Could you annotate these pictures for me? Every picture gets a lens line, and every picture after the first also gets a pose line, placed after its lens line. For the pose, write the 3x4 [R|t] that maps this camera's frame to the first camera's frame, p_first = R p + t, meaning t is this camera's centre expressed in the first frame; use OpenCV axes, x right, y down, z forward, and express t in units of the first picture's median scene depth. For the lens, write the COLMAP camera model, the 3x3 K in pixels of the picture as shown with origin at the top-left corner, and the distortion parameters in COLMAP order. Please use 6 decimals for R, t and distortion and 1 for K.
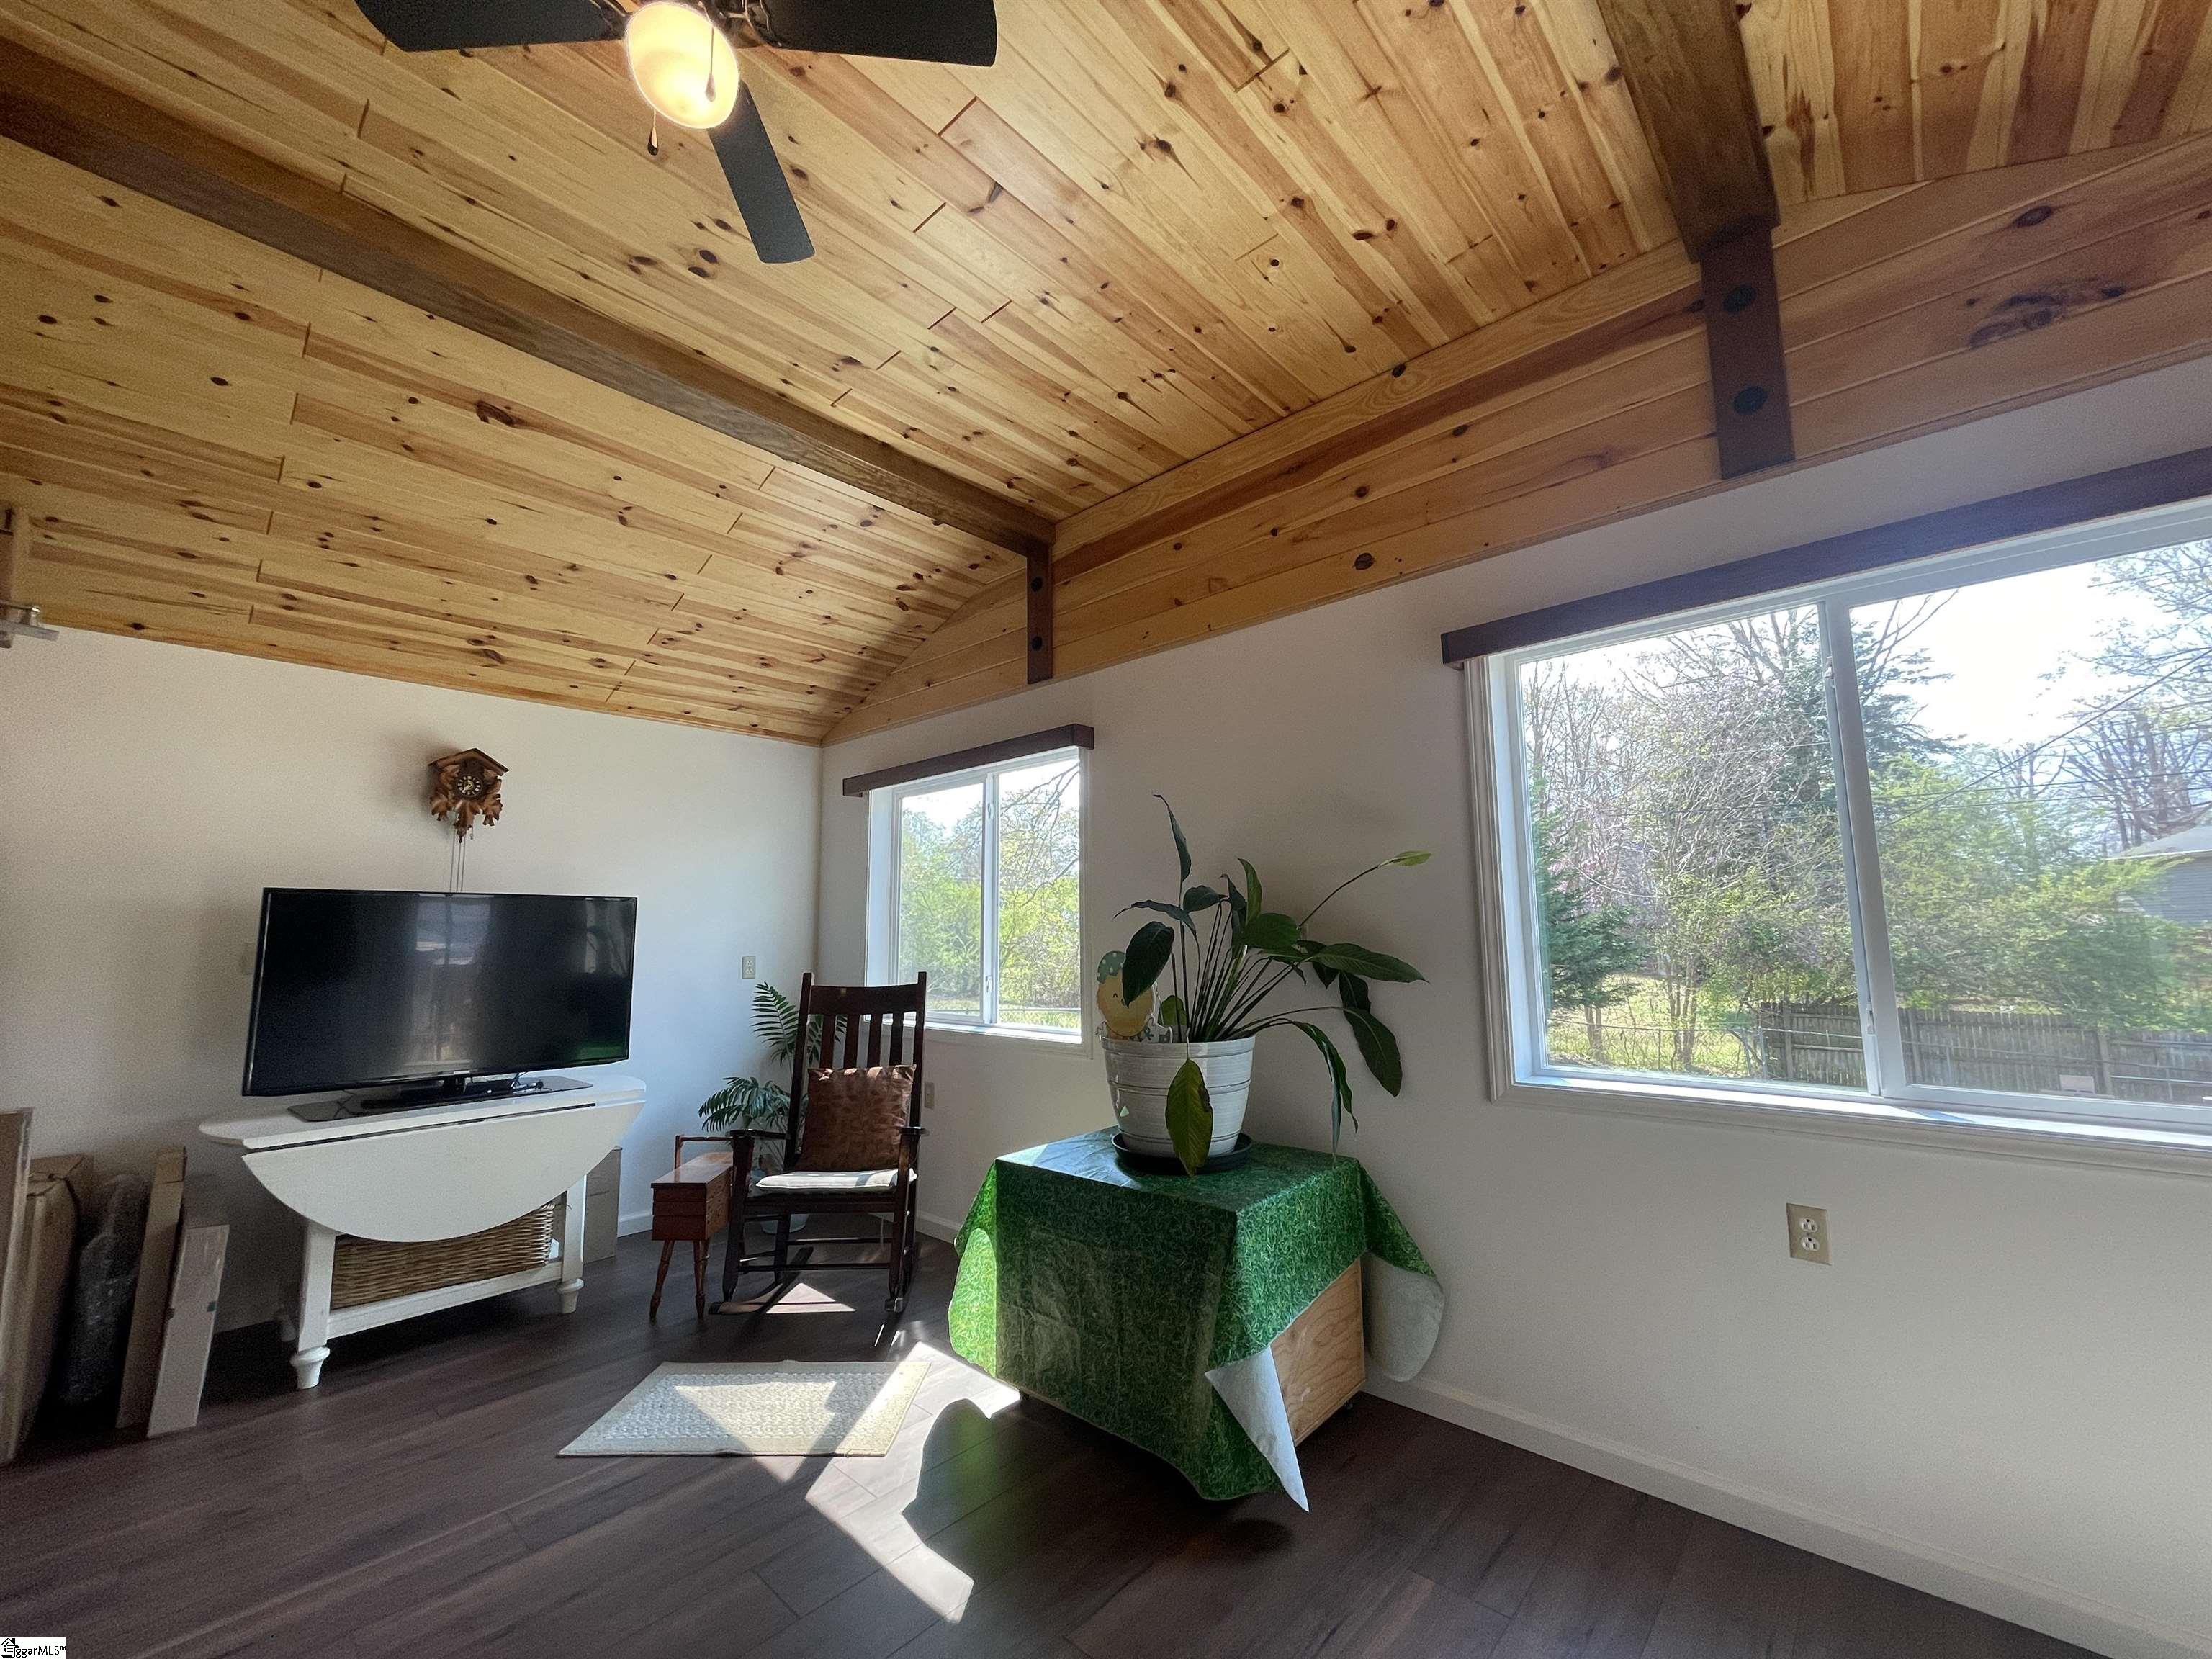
lens RADIAL K [[889.3, 0, 1101.0], [0, 889.3, 835.1], [0, 0, 1]] dist [-0.001582, -0.000138]
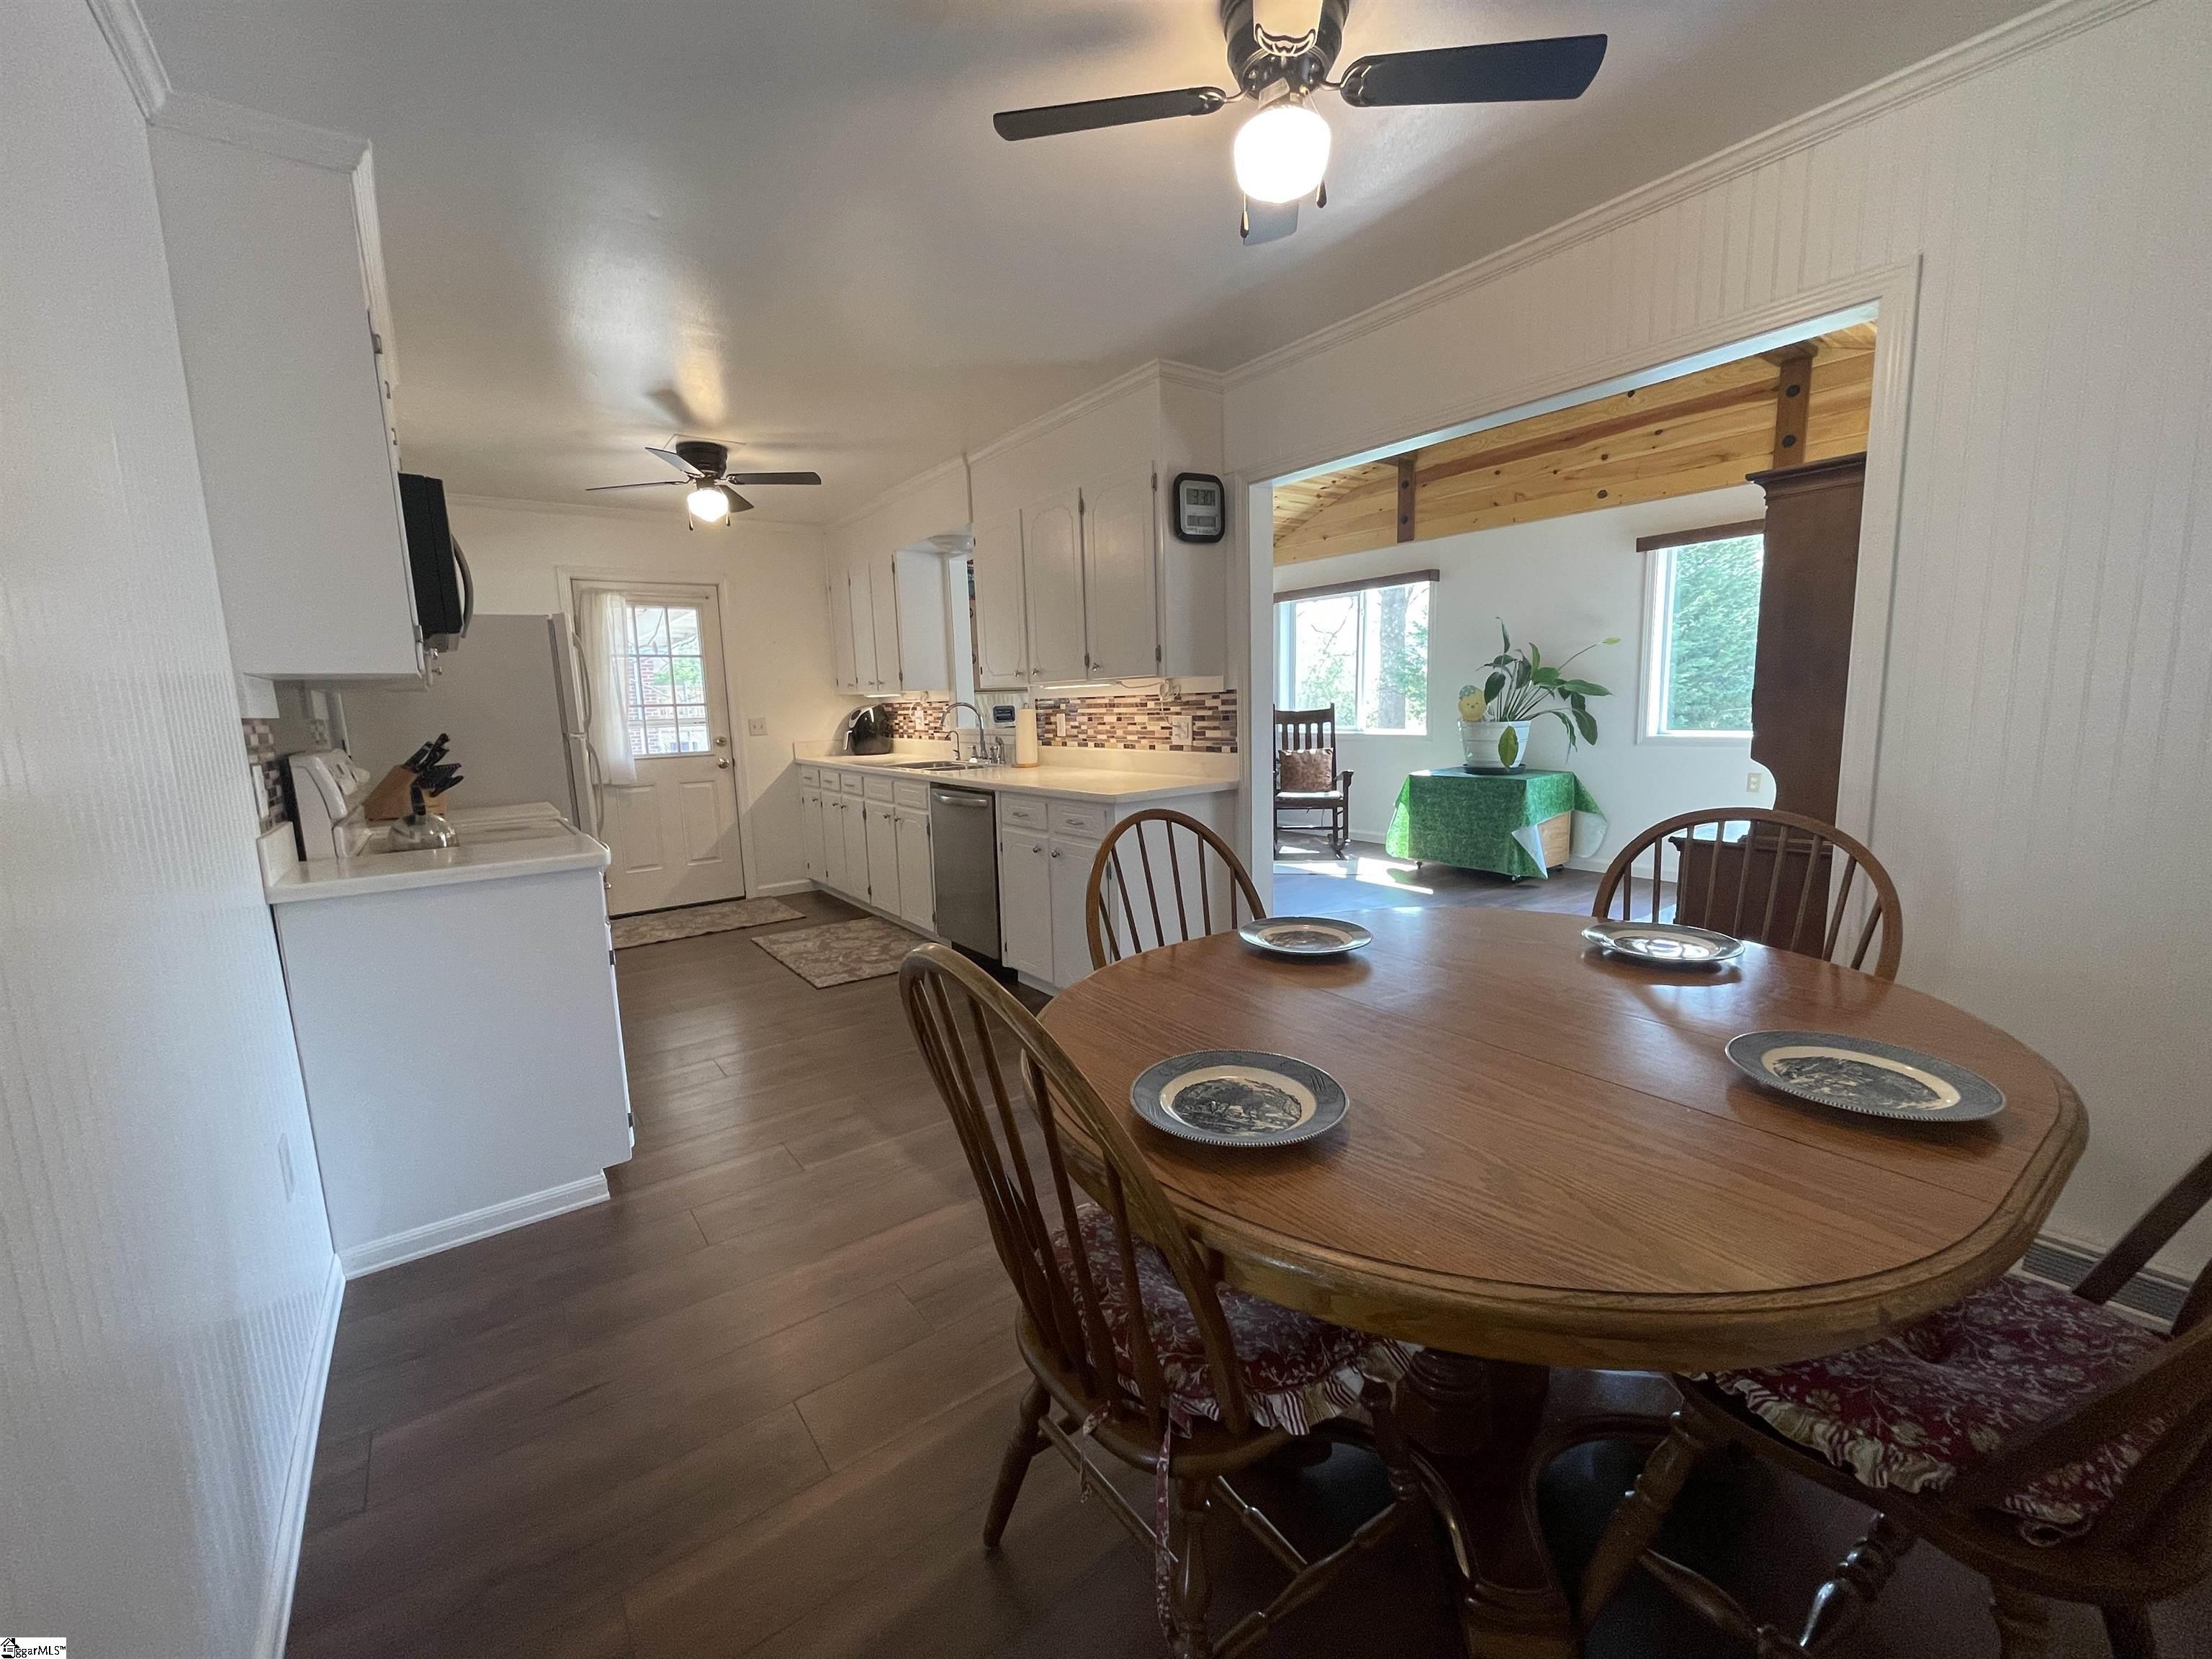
lens RADIAL K [[889.3, 0, 1101.3], [0, 889.3, 832.0], [0, 0, 1]] dist [-0.001582, -0.000138]
pose [[0.982214, 0.009125, -0.187541, -0.484577], [0.040636, 0.964816, 0.259769, -0.141952], [0.183313, -0.262769, 0.947285, -1.466909]]
